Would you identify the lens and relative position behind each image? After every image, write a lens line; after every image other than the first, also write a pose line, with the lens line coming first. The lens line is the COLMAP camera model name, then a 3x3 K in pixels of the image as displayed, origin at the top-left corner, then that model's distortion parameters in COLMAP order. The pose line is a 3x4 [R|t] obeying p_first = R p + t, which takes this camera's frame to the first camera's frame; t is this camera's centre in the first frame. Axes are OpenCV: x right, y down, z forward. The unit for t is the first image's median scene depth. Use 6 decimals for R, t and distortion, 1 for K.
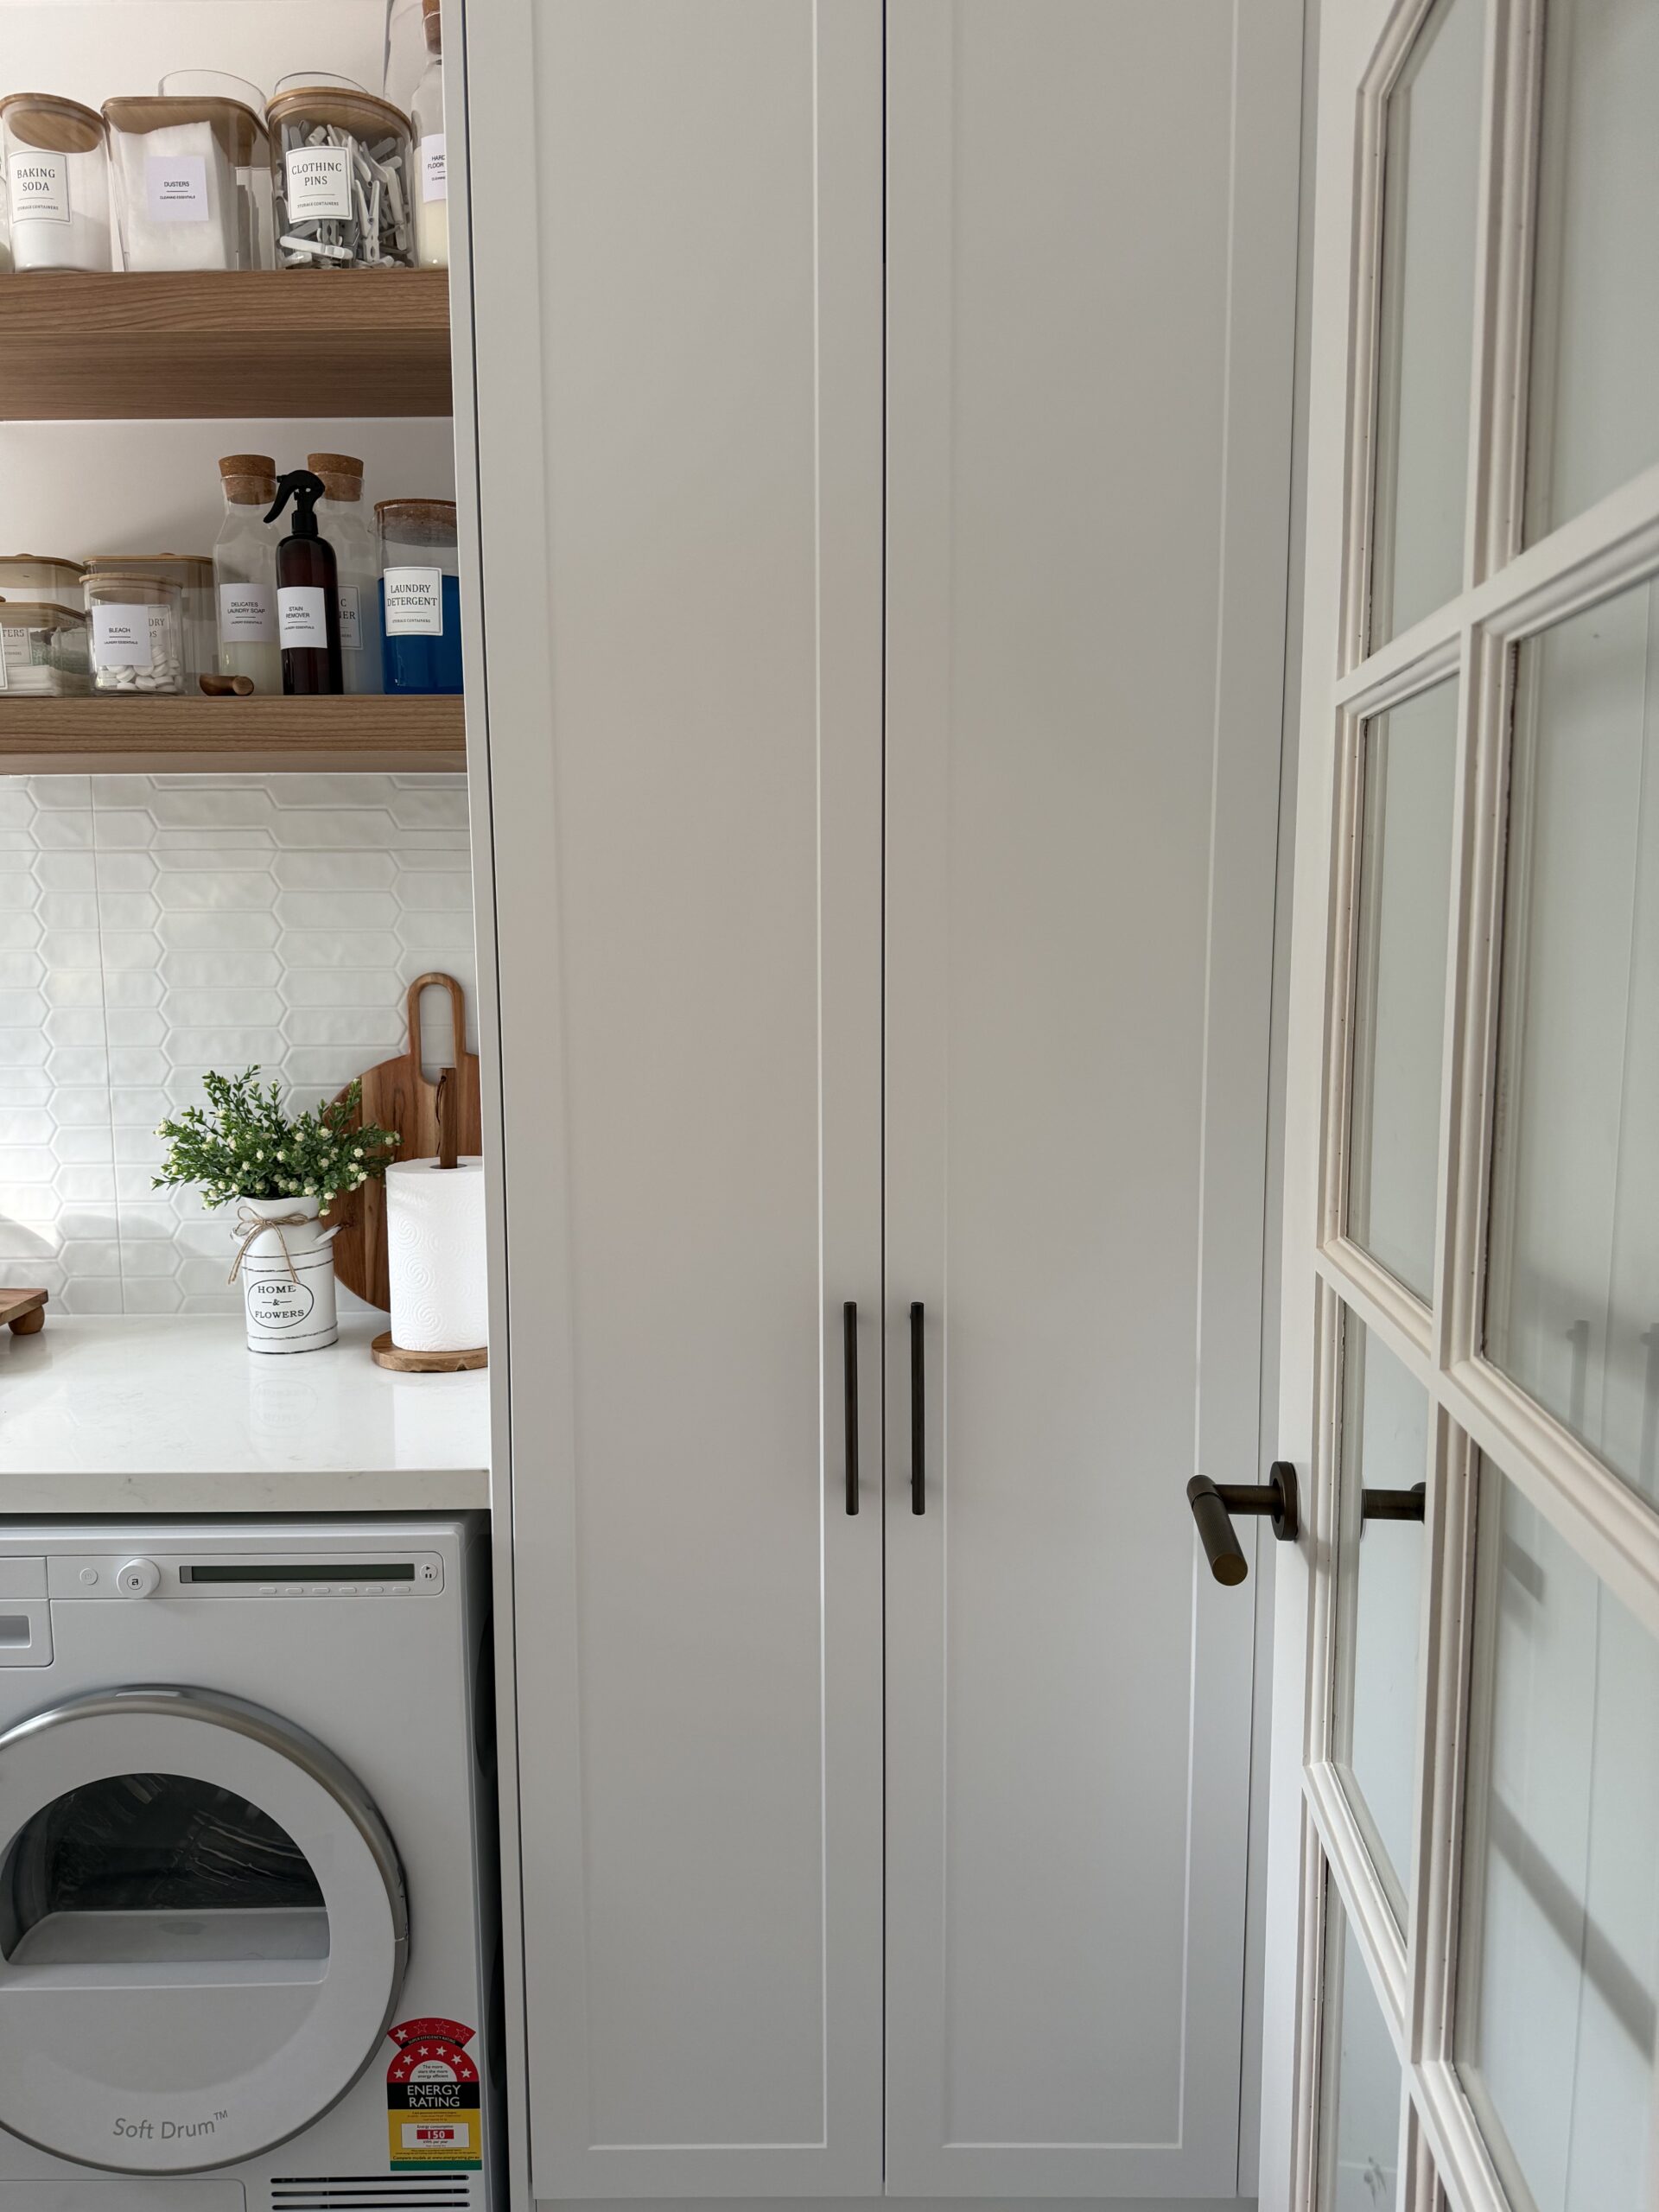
lens RADIAL K [[1574.5, 0, 816.8], [0, 1574.5, 1104.7], [0, 0, 1]] dist [0.019263, -0.024459]
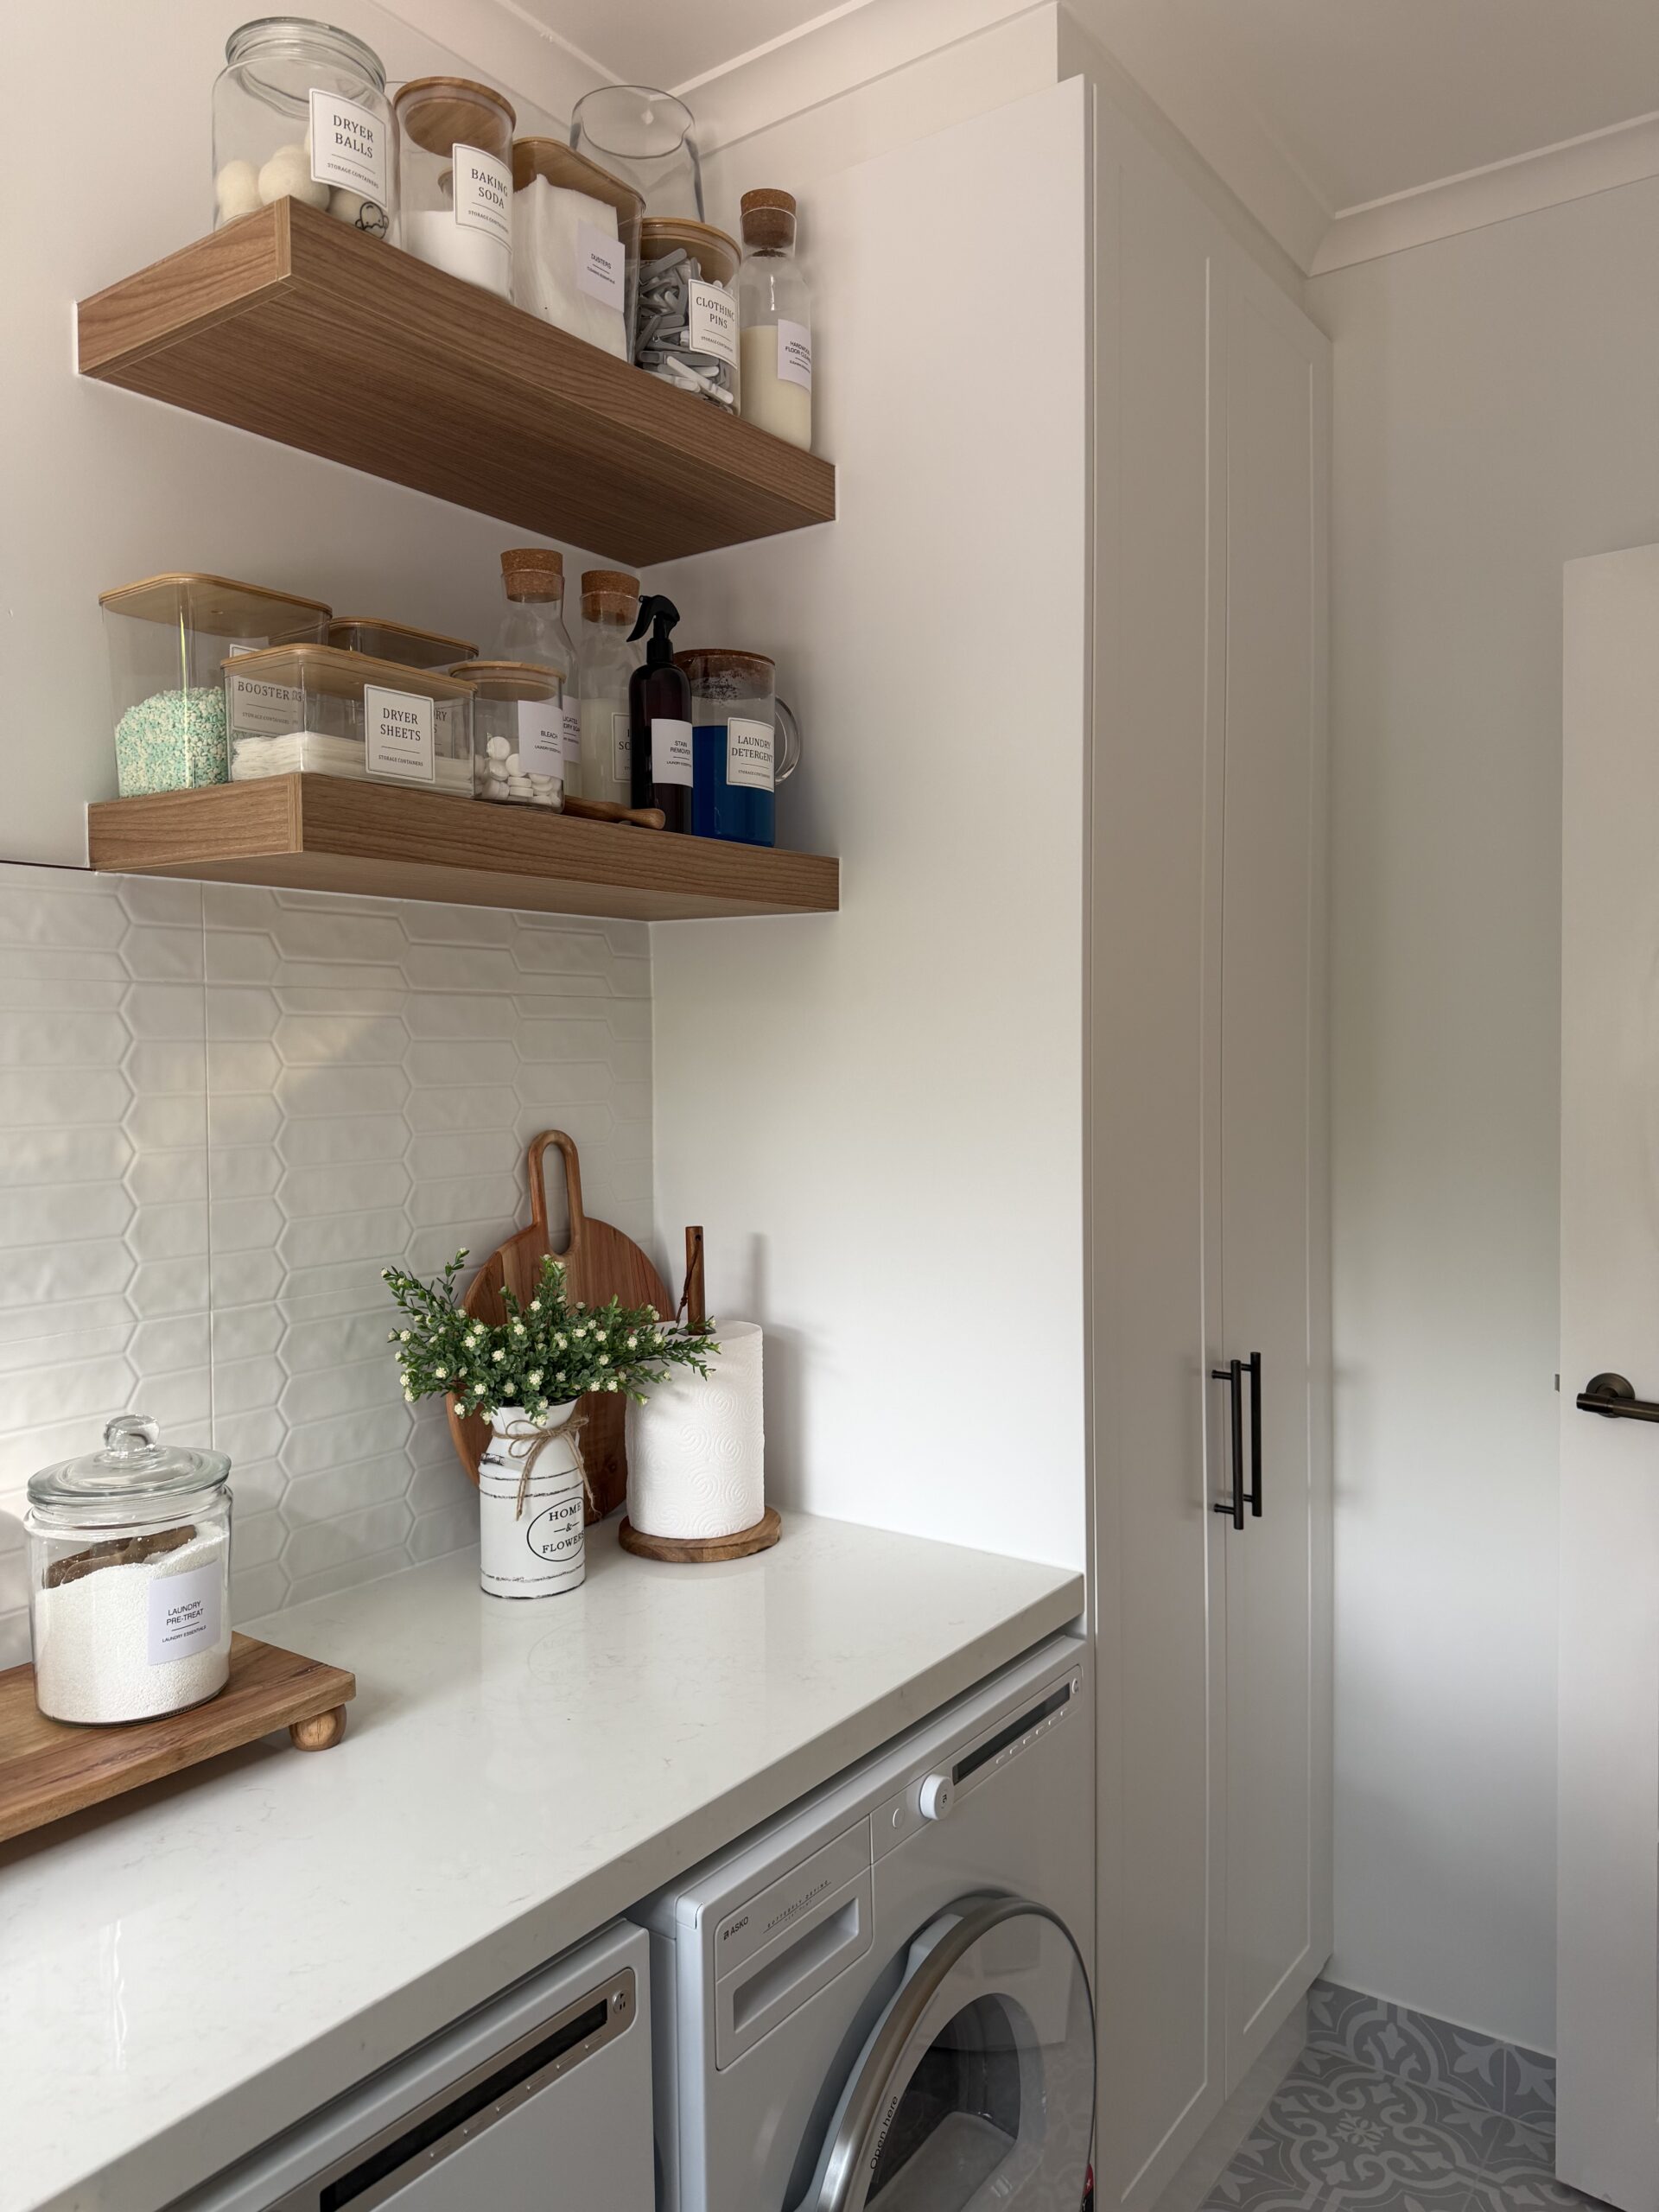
lens RADIAL K [[1574.5, 0, 814.4], [0, 1574.5, 1093.2], [0, 0, 1]] dist [0.019263, -0.024459]
pose [[0.581492, -0.020792, 0.813287, -0.950906], [0.097335, 0.994271, -0.044175, -0.055594], [-0.807709, 0.104849, 0.580184, 0.384329]]
